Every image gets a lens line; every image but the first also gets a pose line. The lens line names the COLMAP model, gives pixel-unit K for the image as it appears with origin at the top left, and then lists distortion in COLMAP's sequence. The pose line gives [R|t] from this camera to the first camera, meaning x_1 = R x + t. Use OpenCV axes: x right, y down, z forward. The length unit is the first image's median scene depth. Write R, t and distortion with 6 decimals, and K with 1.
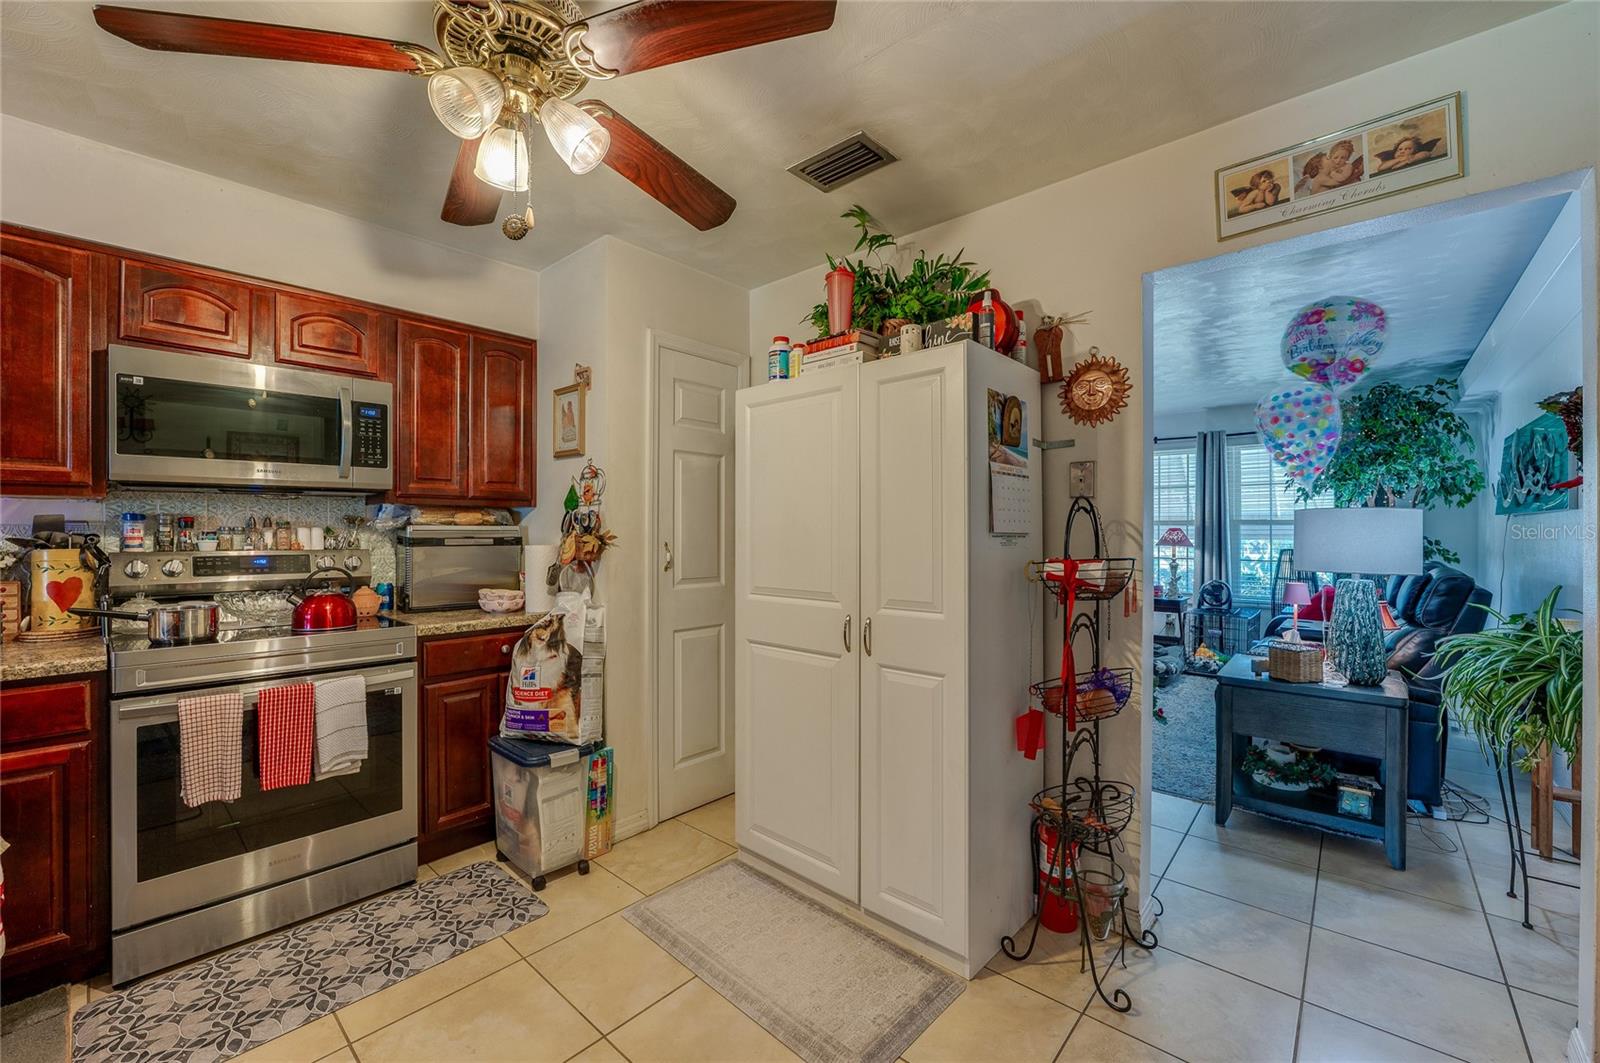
lens RADIAL K [[636.9, 0, 795.4], [0, 636.9, 530.9], [0, 0, 1]] dist [-0.019020, 0.001255]
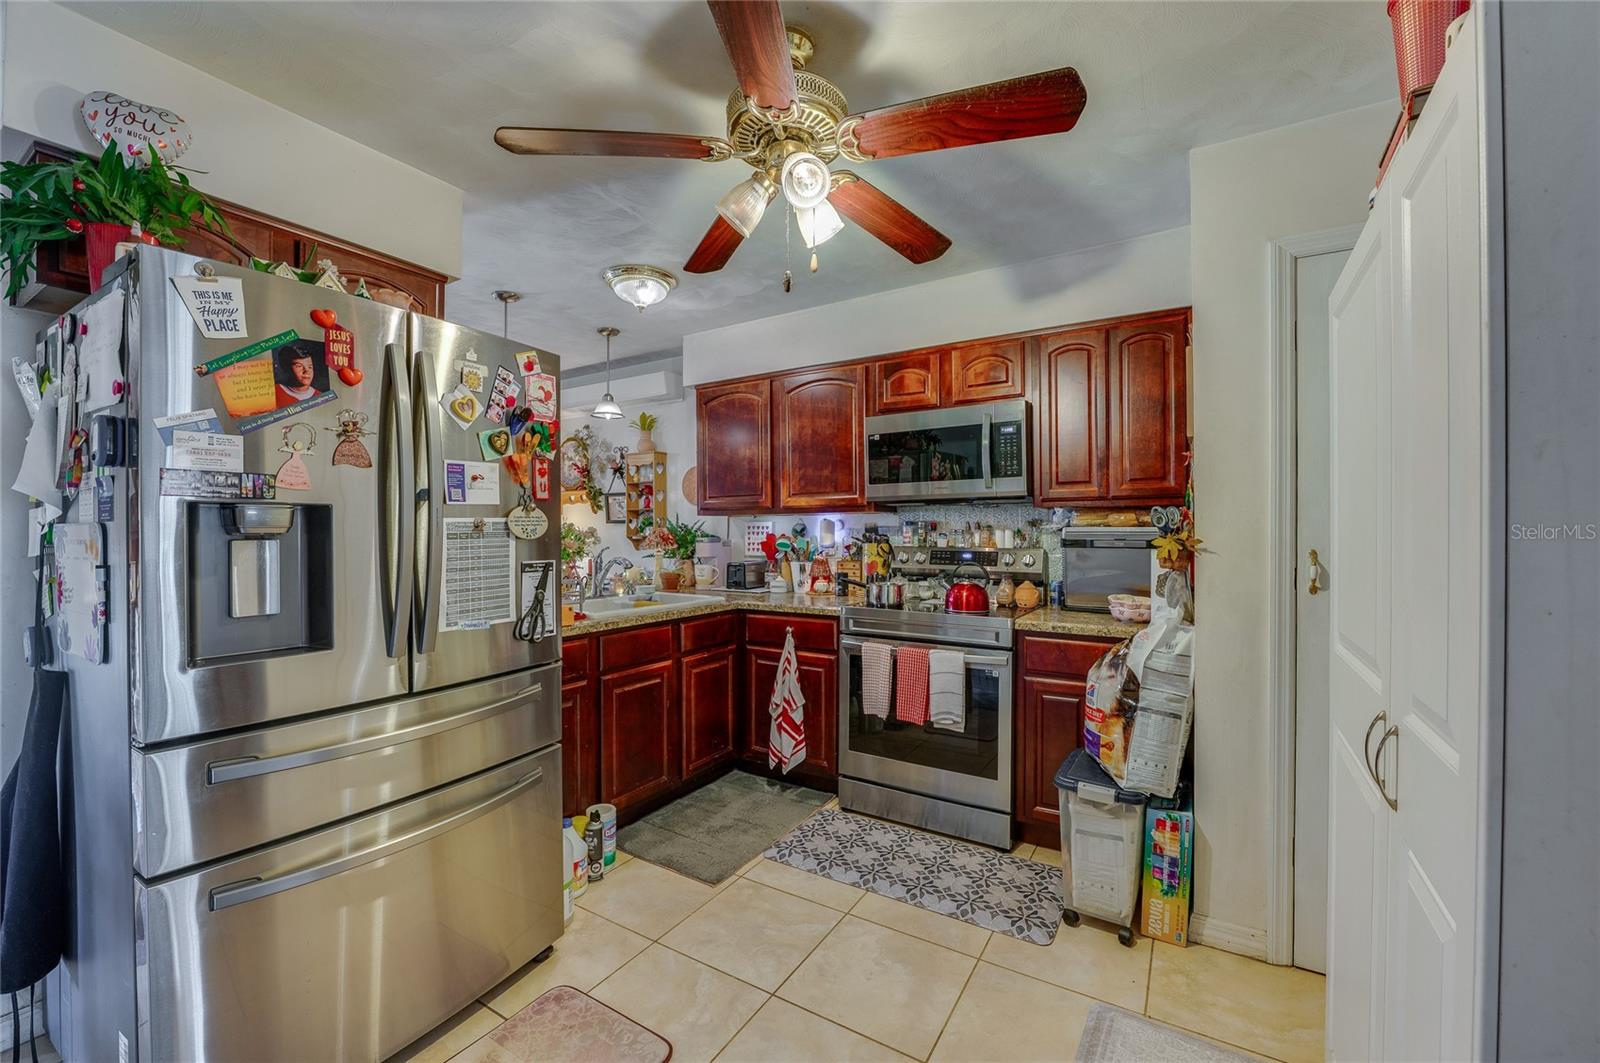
lens RADIAL K [[636.9, 0, 813.2], [0, 636.9, 530.7], [0, 0, 1]] dist [-0.019020, 0.001255]
pose [[0.187943, -0.001592, -0.982179, 0.418605], [0.001269, 0.999998, -0.001378, -0.002287], [0.982179, -0.000988, 0.187945, 0.456340]]
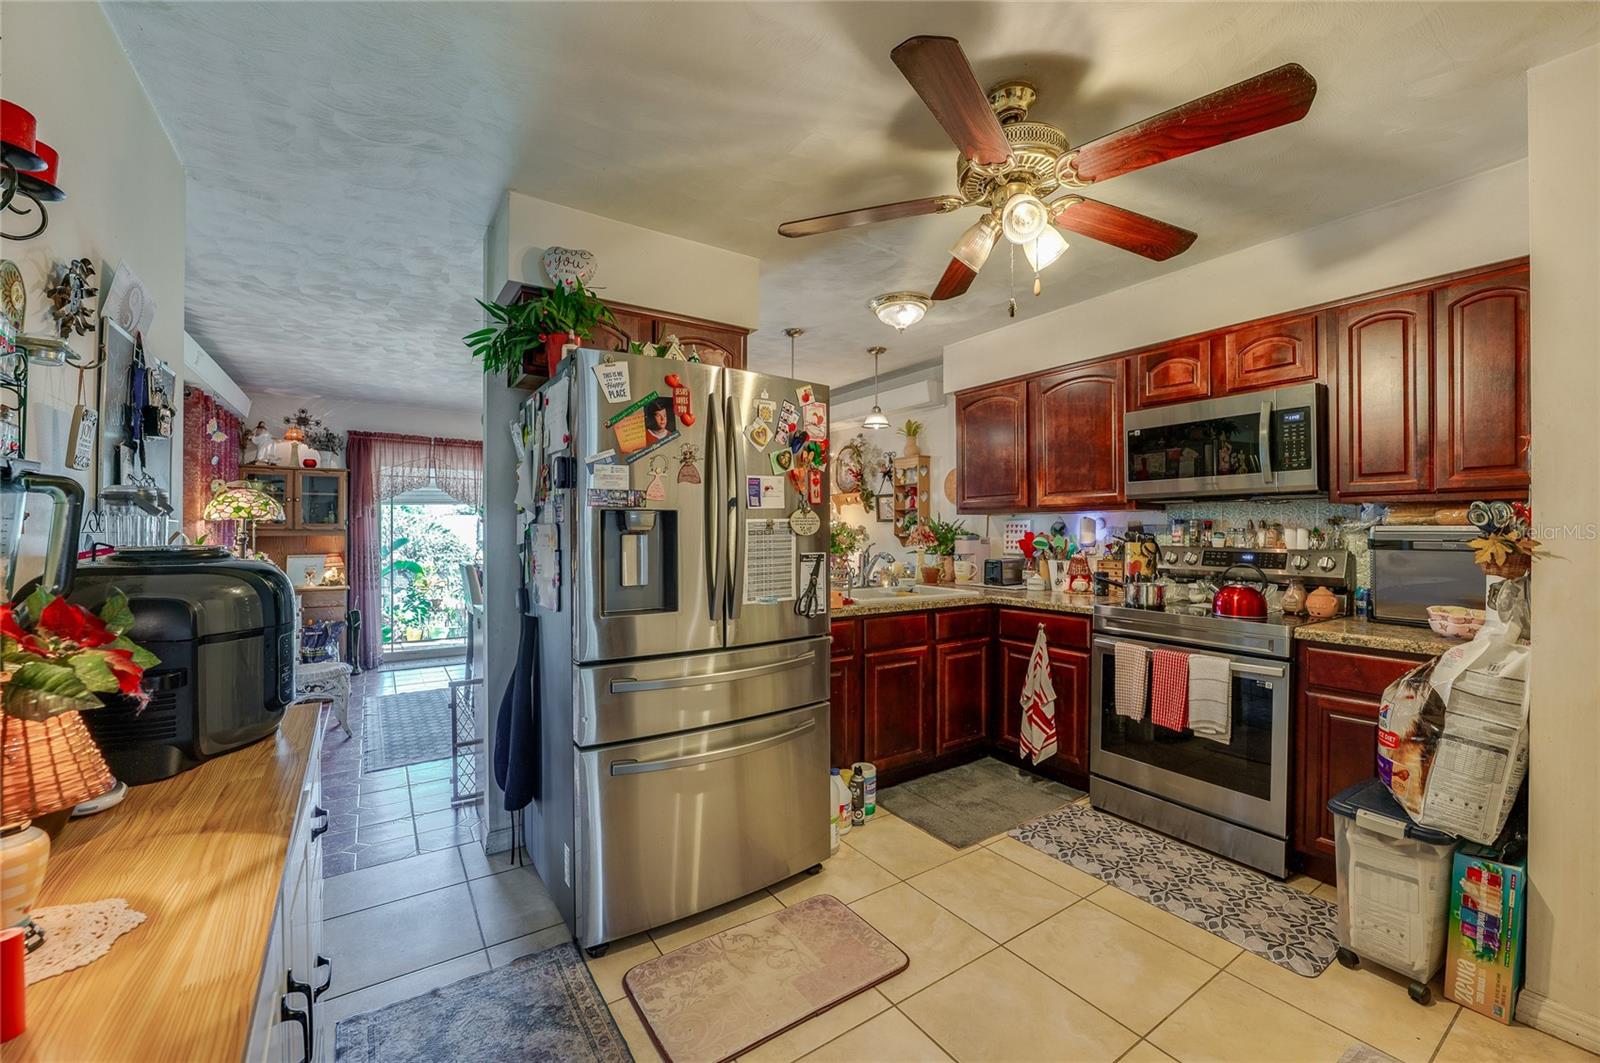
lens RADIAL K [[636.9, 0, 814.9], [0, 636.9, 533.0], [0, 0, 1]] dist [-0.019020, 0.001255]
pose [[-0.234571, 0.004734, -0.972088, 0.543541], [-0.001549, 0.999985, 0.005244, -0.002318], [0.972098, 0.002736, -0.234560, 0.505392]]
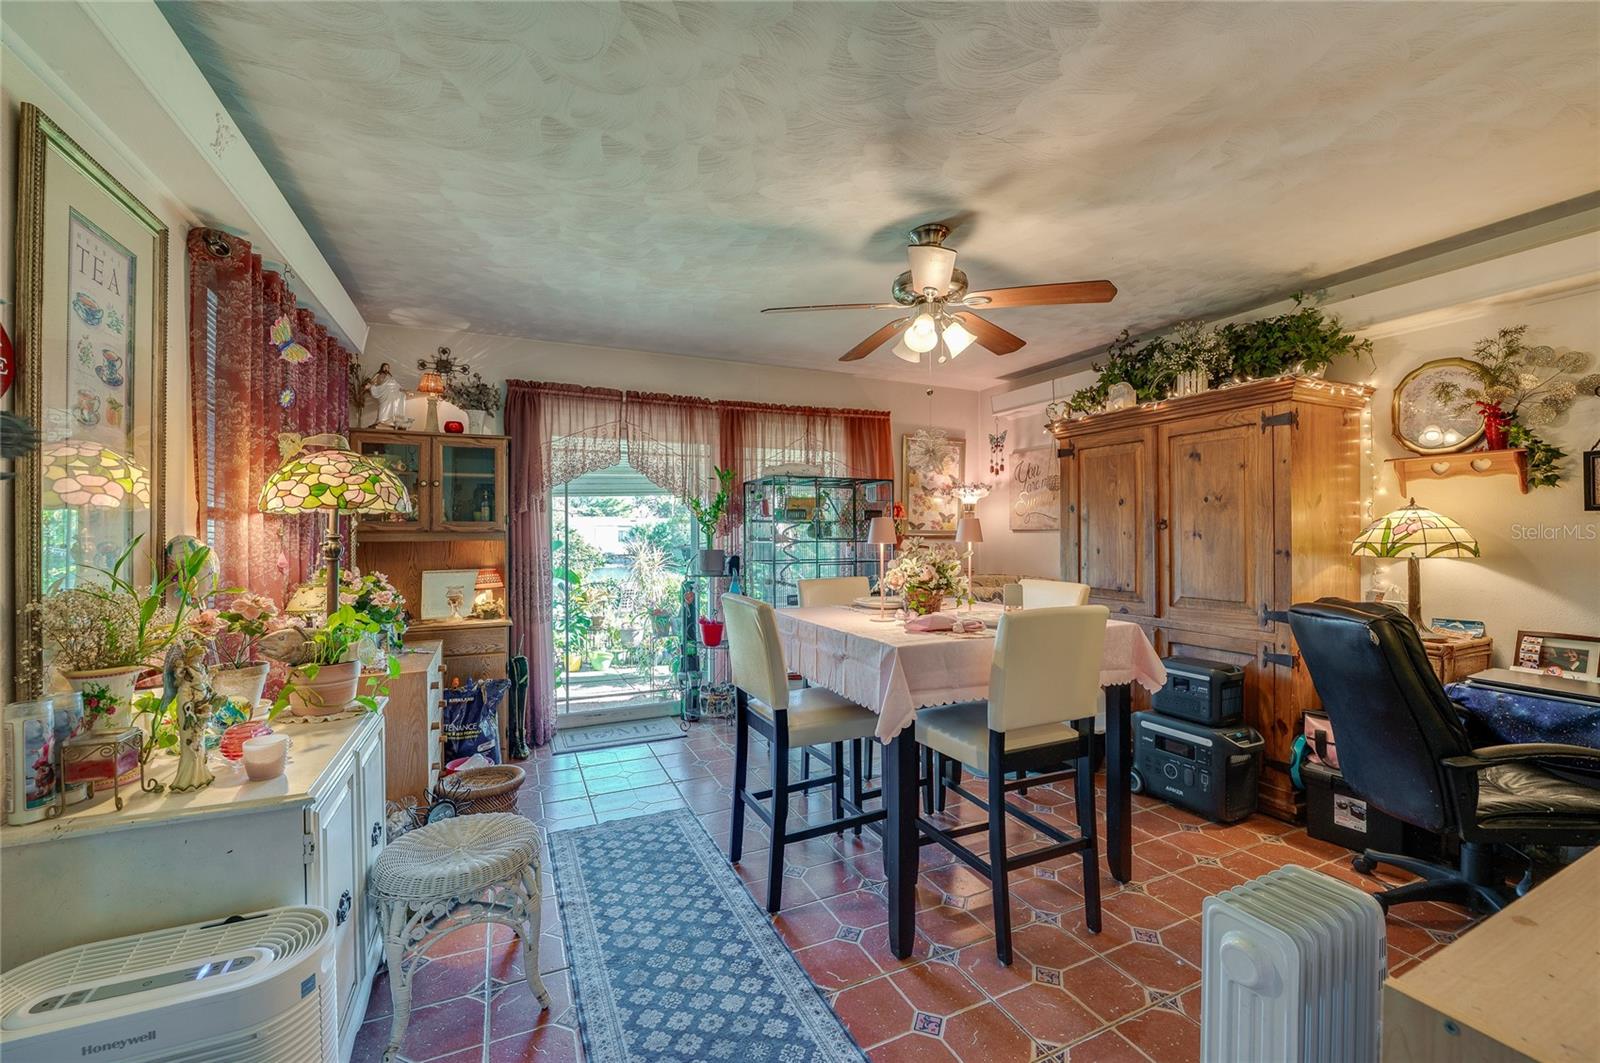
lens RADIAL K [[636.9, 0, 834.1], [0, 636.9, 533.9], [0, 0, 1]] dist [-0.019020, 0.001255]
pose [[-0.361251, 0.006772, -0.932444, -0.263087], [0.001509, 0.999977, 0.006678, -0.001736], [0.932467, 0.001005, -0.361253, -0.546662]]
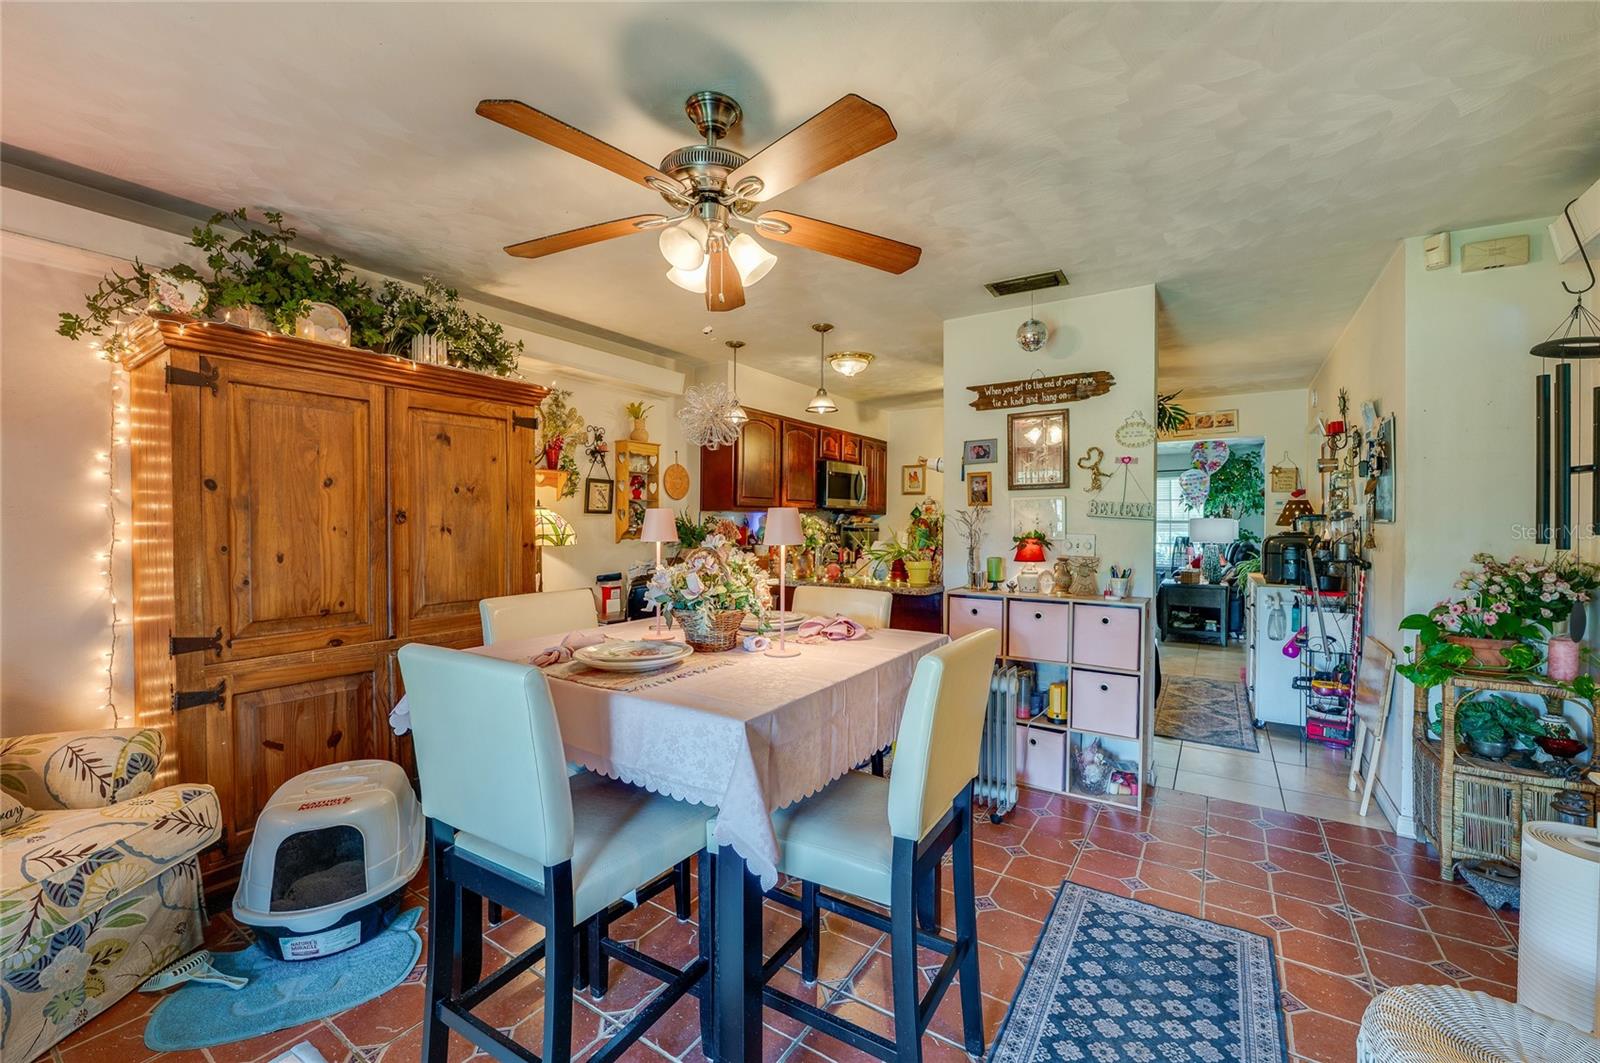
lens RADIAL K [[636.9, 0, 779.6], [0, 636.9, 527.1], [0, 0, 1]] dist [-0.019020, 0.001255]
pose [[0.992921, 0.003322, 0.118734, -1.387338], [-0.003847, 0.999984, 0.004198, -0.001725], [-0.118718, -0.004625, 0.992917, -1.605833]]
